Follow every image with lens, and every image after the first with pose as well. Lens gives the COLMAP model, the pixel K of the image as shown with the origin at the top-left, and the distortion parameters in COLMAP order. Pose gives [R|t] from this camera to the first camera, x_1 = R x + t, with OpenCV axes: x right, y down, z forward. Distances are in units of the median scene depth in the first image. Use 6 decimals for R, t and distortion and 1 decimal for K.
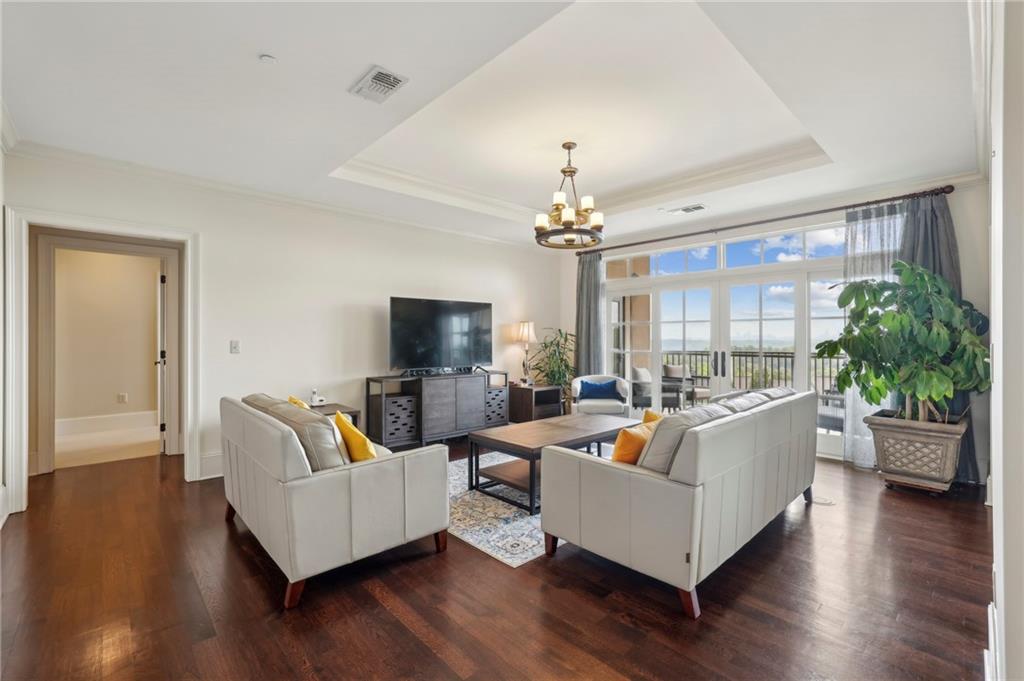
lens RADIAL K [[448.8, 0, 511.4], [0, 448.8, 340.5], [0, 0, 1]] dist [-0.016858, -0.000162]
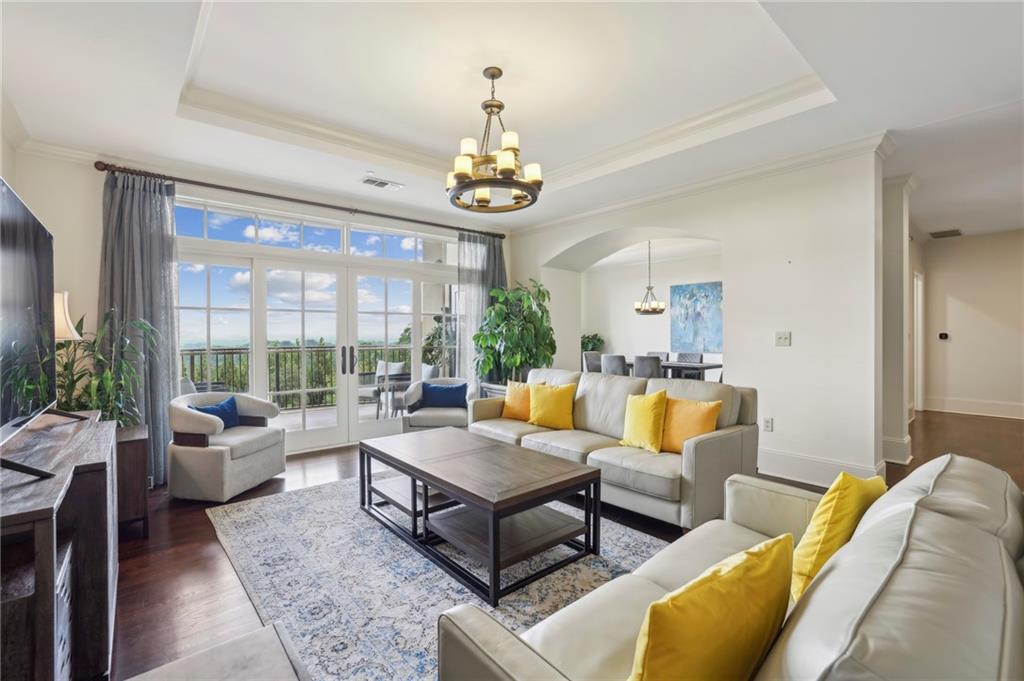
lens RADIAL K [[448.8, 0, 506.7], [0, 448.8, 338.4], [0, 0, 1]] dist [-0.016858, -0.000162]
pose [[0.043222, -0.010877, 0.999006, -0.532456], [0.008685, 0.999907, 0.010511, 0.003195], [-0.999028, 0.008222, 0.043313, 0.813331]]
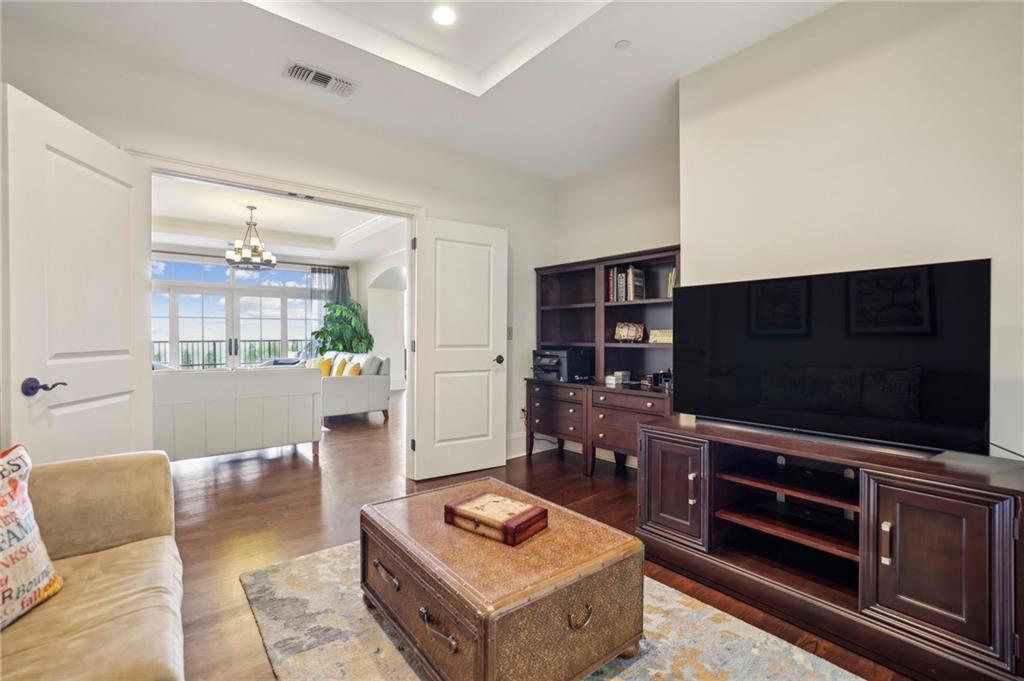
lens RADIAL K [[448.8, 0, 505.0], [0, 448.8, 341.0], [0, 0, 1]] dist [-0.016858, -0.000162]
pose [[0.069487, -0.013659, 0.997489, -1.215910], [0.008522, 0.999878, 0.013098, 0.026105], [-0.997546, 0.007590, 0.069595, -0.014114]]
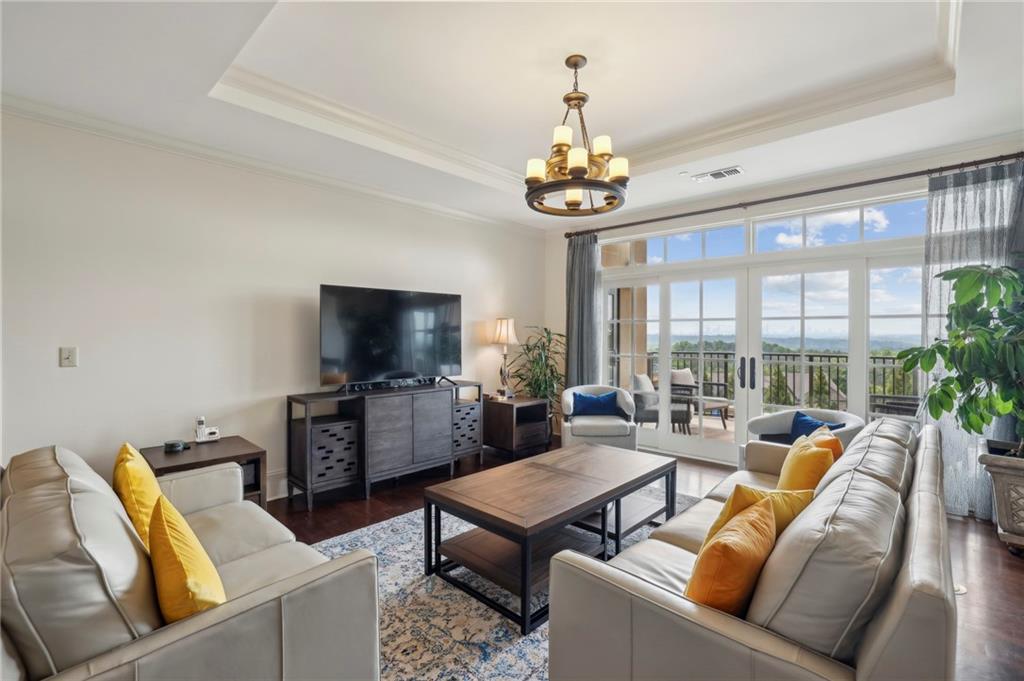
lens RADIAL K [[458.2, 0, 512.4], [0, 458.2, 339.3], [0, 0, 1]] dist [-0.011064, 0.000391]
pose [[0.997825, 0.001521, 0.065895, -0.009847], [-0.002145, 0.999953, 0.009408, -0.018358], [-0.065878, -0.009529, 0.997782, 0.270904]]
